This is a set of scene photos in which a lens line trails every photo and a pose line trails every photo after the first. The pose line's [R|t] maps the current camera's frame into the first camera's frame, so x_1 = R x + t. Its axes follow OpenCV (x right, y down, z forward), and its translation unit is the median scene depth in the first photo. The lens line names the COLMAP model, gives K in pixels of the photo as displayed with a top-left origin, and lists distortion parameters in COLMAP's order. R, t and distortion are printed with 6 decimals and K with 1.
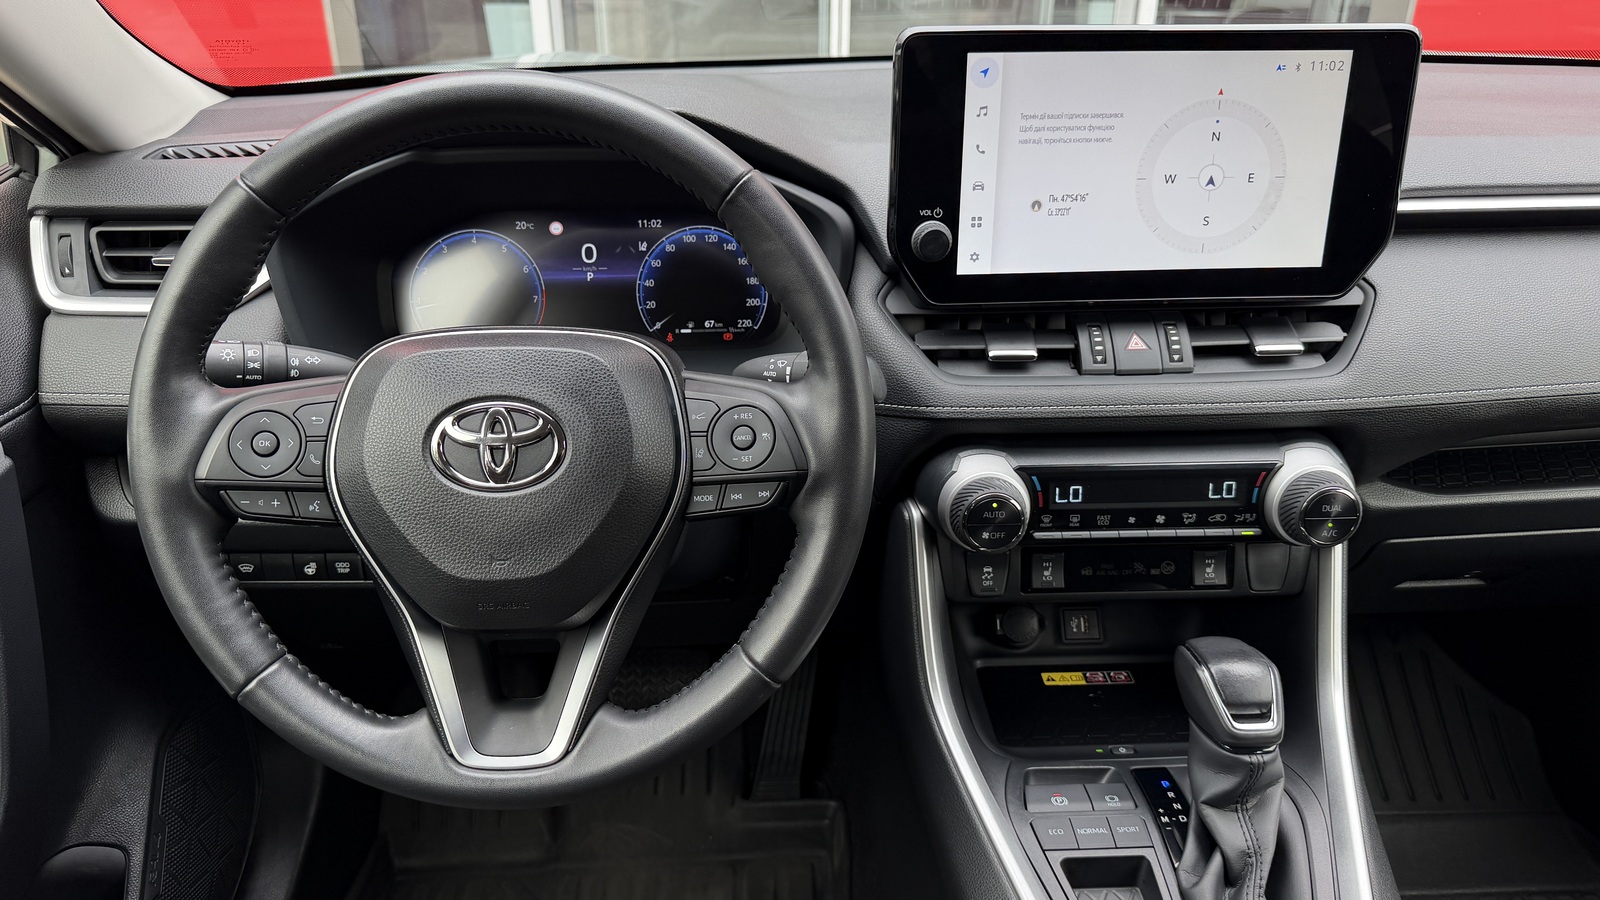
lens RADIAL K [[1131.5, 0, 800.0], [0, 1131.5, 450.0], [0, 0, 1]] dist [0.183619, -0.355669]
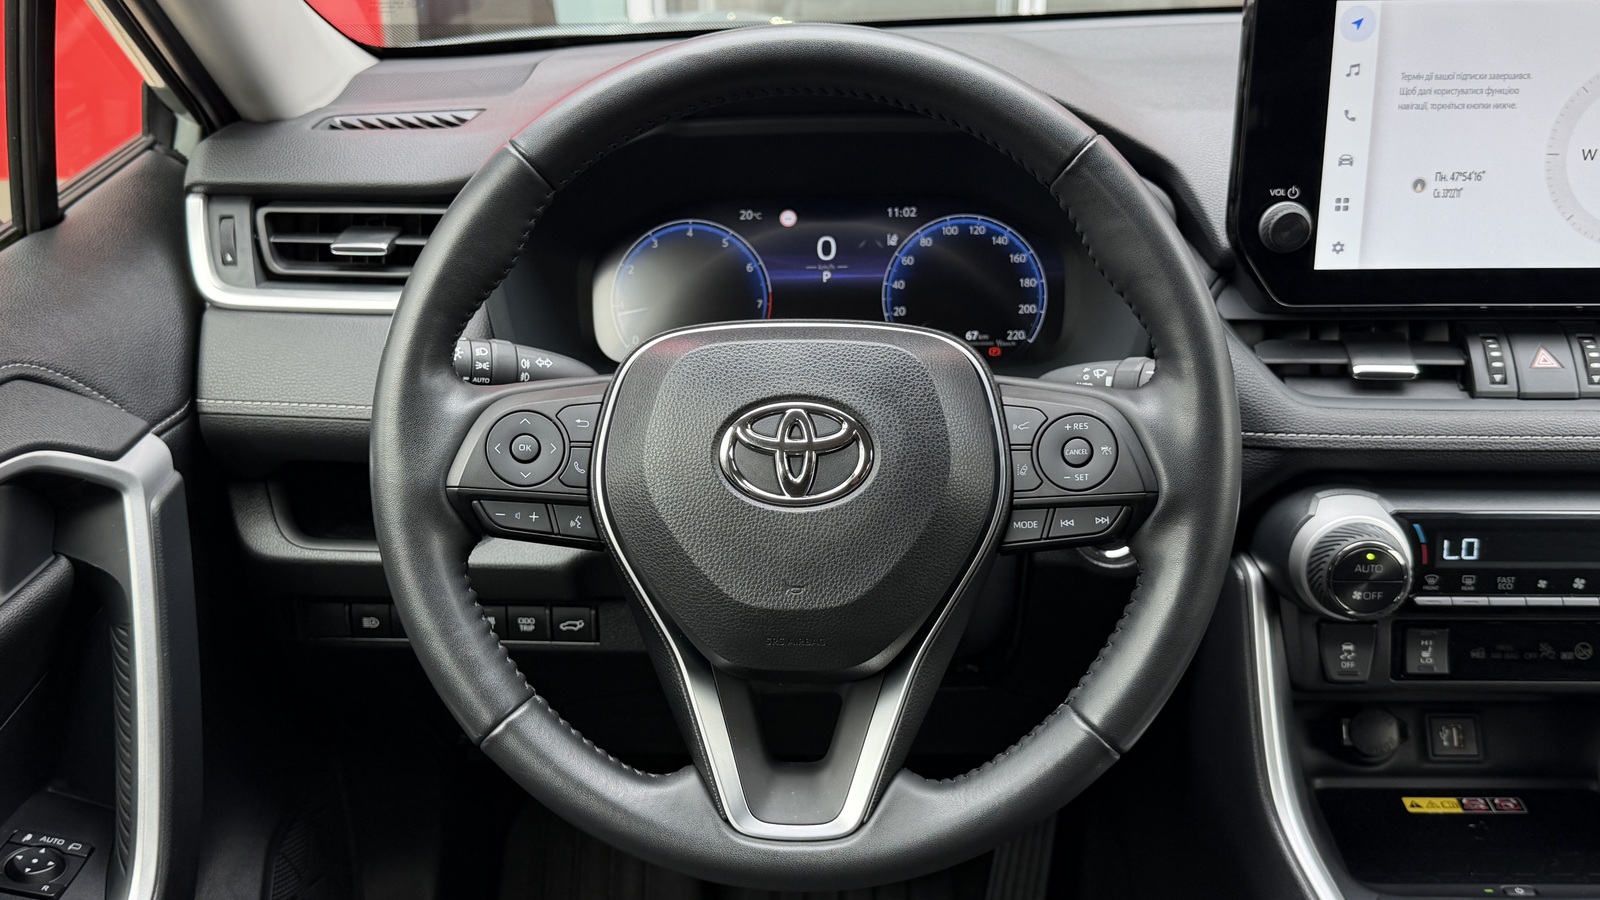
lens RADIAL K [[1591.5, 0, 800.0], [0, 1591.5, 450.0], [0, 0, 1]] dist [0.169126, -0.407887]
pose [[0.996112, 0.018924, -0.086039, -0.120492], [-0.024825, 0.997373, -0.068046, 0.057562], [0.084525, 0.069918, 0.993965, -0.142966]]
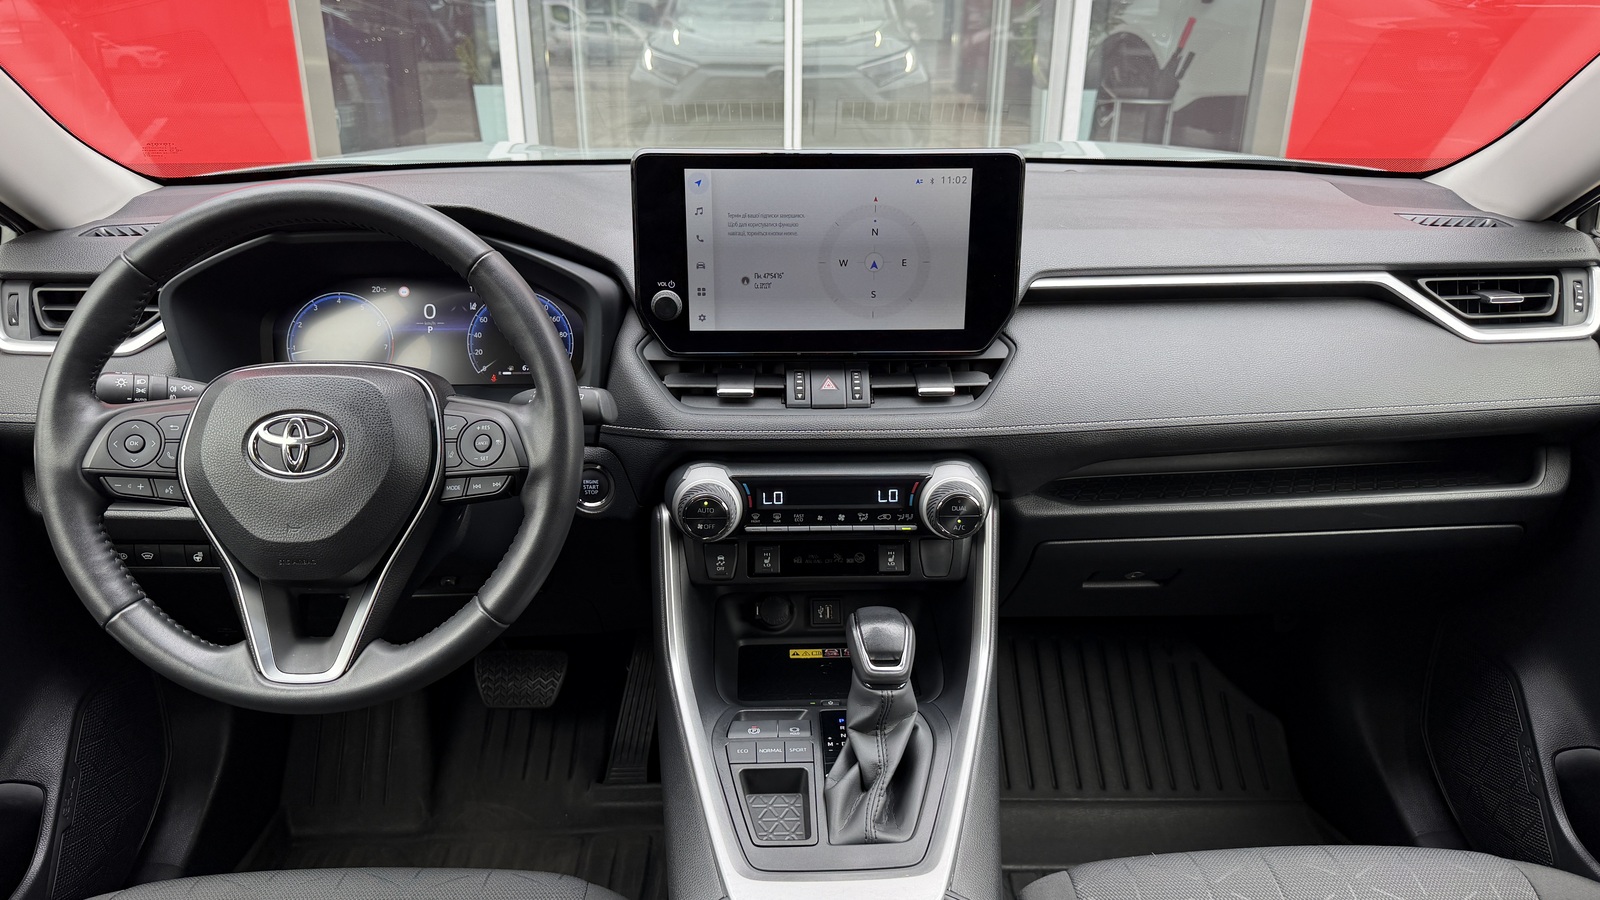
lens RADIAL K [[1125.0, 0, 800.0], [0, 1125.0, 450.0], [0, 0, 1]] dist [0.130882, -0.219628]
pose [[0.999945, 0.010499, 0.000772, 0.264496], [-0.010438, 0.998324, -0.056915, 0.056810], [-0.001369, 0.056903, 0.998379, -0.294628]]
